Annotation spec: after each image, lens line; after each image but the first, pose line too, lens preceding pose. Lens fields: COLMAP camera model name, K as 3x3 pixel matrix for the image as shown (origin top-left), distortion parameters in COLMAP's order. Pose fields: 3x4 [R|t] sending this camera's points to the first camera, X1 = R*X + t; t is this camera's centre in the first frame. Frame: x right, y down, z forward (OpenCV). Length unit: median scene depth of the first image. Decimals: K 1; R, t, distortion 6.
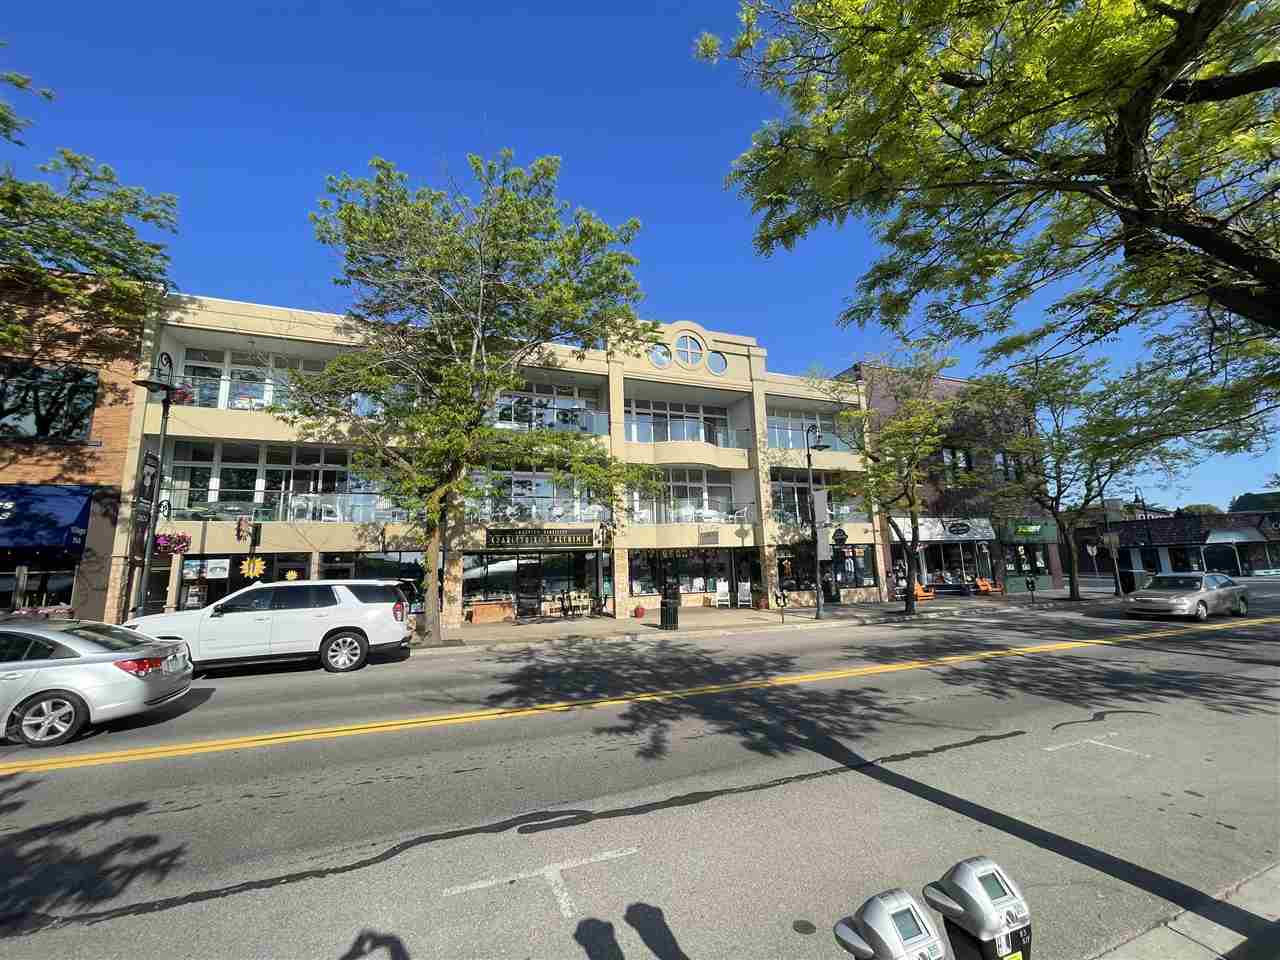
lens RADIAL K [[517.9, 0, 636.5], [0, 517.9, 478.1], [0, 0, 1]] dist [-0.002886, -0.000054]
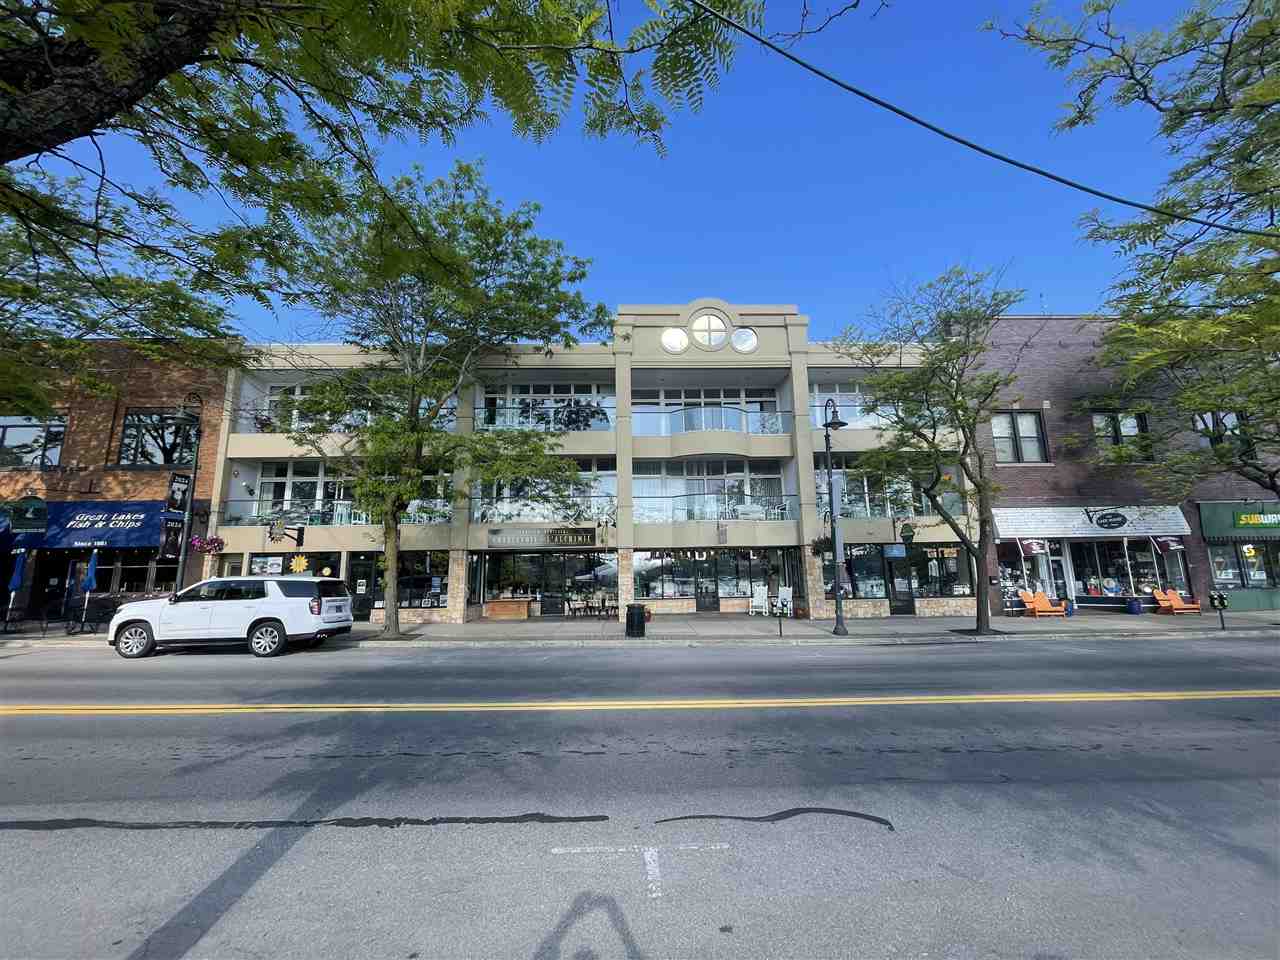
lens RADIAL K [[517.9, 0, 639.5], [0, 517.9, 482.2], [0, 0, 1]] dist [-0.002886, -0.000054]
pose [[0.938208, -0.042866, -0.343408, 0.608619], [0.046738, 0.998903, 0.003002, 0.024808], [0.342902, -0.018866, 0.939182, 0.217871]]
